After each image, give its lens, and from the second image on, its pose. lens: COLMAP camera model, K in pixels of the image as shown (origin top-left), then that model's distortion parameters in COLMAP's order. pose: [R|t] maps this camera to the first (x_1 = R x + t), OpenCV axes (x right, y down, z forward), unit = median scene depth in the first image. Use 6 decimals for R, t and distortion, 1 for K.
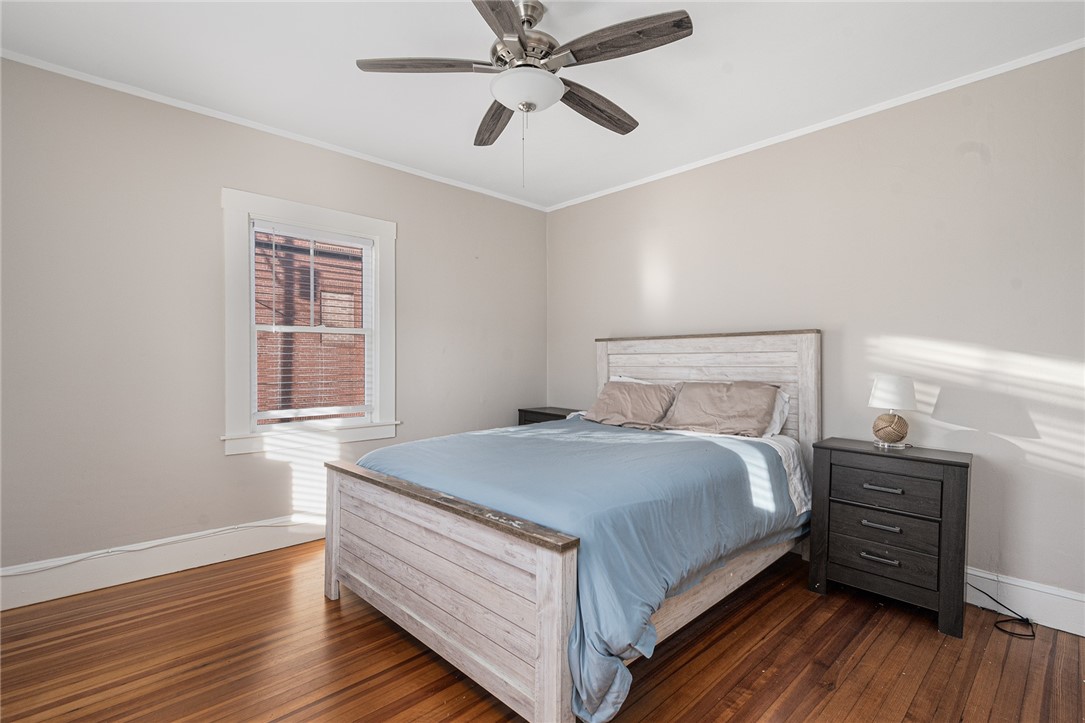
lens RADIAL K [[488.7, 0, 541.0], [0, 488.7, 362.2], [0, 0, 1]] dist [0.013560, -0.001324]
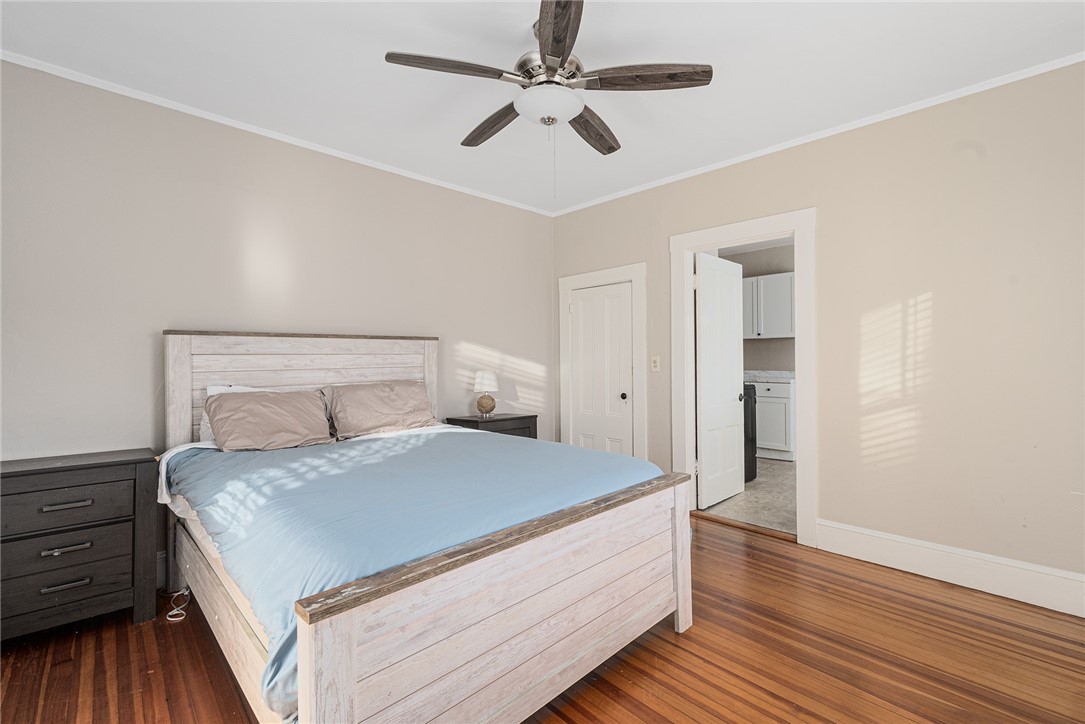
lens RADIAL K [[488.7, 0, 540.4], [0, 488.7, 362.4], [0, 0, 1]] dist [0.013560, -0.001324]
pose [[0.008424, -0.007511, 0.999936, -0.788900], [0.011500, 0.999906, 0.007414, -0.006923], [-0.999898, 0.011436, 0.008509, 0.739945]]
